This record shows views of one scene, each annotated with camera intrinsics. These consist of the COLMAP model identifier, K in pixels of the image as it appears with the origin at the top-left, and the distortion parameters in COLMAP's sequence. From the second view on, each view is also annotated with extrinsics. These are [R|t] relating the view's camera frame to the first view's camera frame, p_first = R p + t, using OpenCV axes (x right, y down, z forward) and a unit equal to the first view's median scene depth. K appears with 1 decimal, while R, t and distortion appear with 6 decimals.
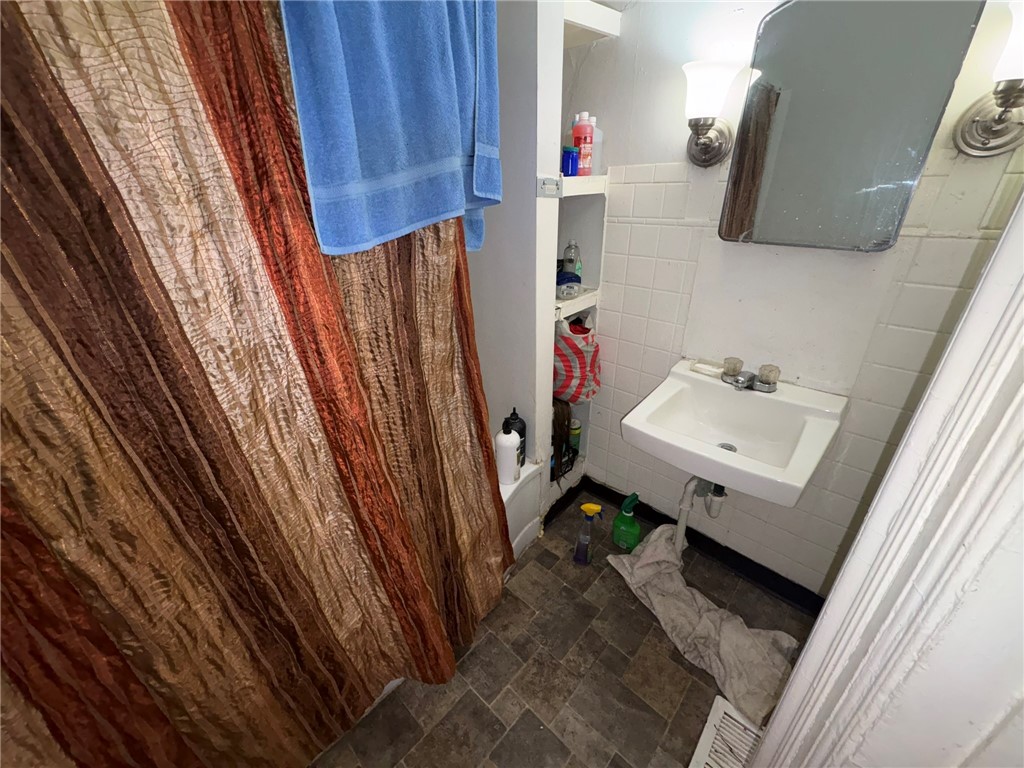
lens RADIAL K [[404.7, 0, 511.6], [0, 404.7, 382.6], [0, 0, 1]] dist [0.003313, -0.001211]
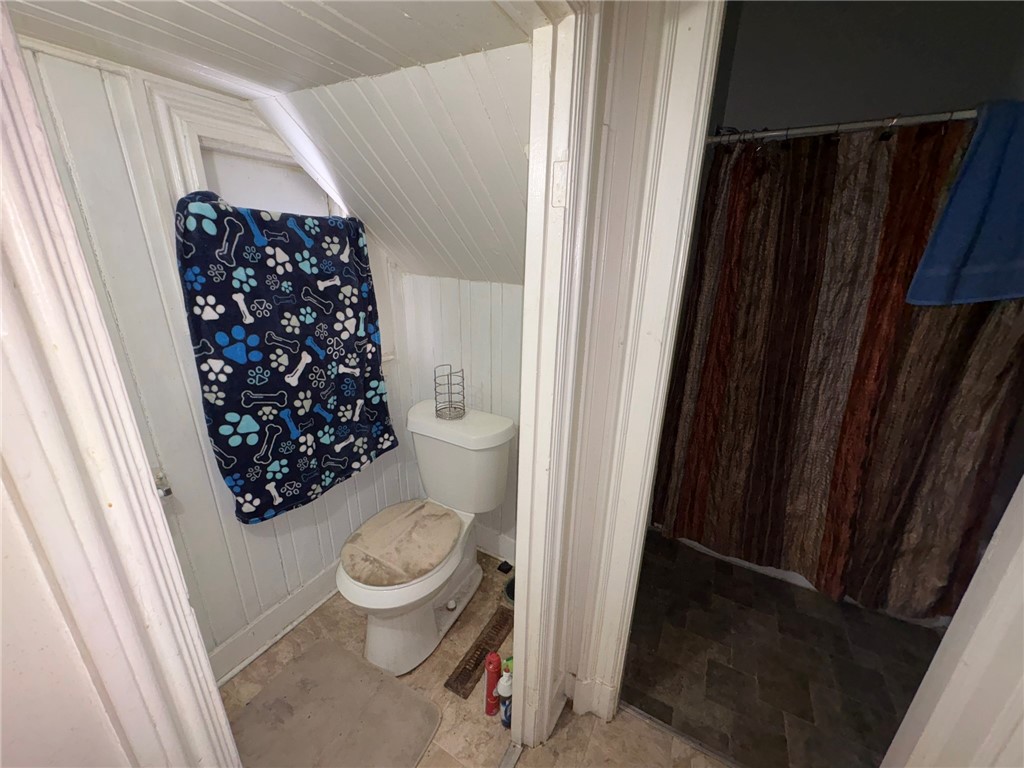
lens RADIAL K [[404.7, 0, 510.2], [0, 404.7, 384.4], [0, 0, 1]] dist [0.003313, -0.001211]
pose [[0.249927, 0.332662, -0.909325, 0.846769], [-0.440170, 0.875514, 0.199313, 0.414452], [0.862431, 0.350444, 0.365243, -1.050959]]
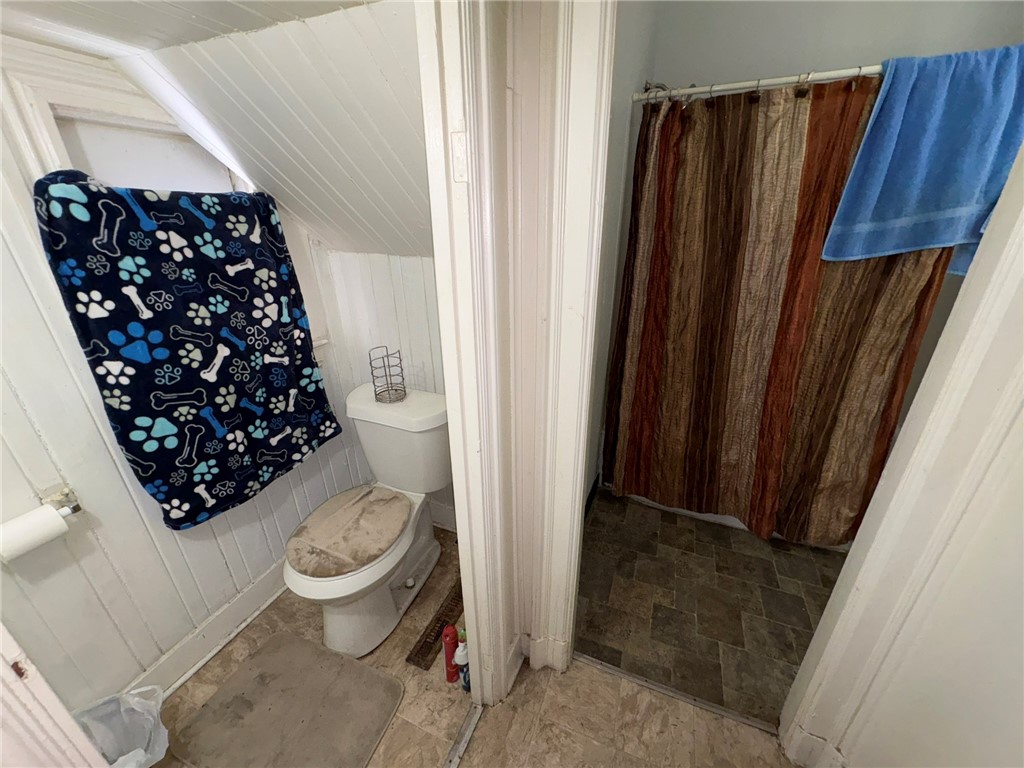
lens RADIAL K [[404.7, 0, 510.5], [0, 404.7, 383.9], [0, 0, 1]] dist [0.003313, -0.001211]
pose [[0.355683, 0.381366, -0.853258, 0.848199], [-0.397612, 0.887965, 0.231133, 0.340295], [0.845810, 0.257055, 0.467470, -0.969939]]
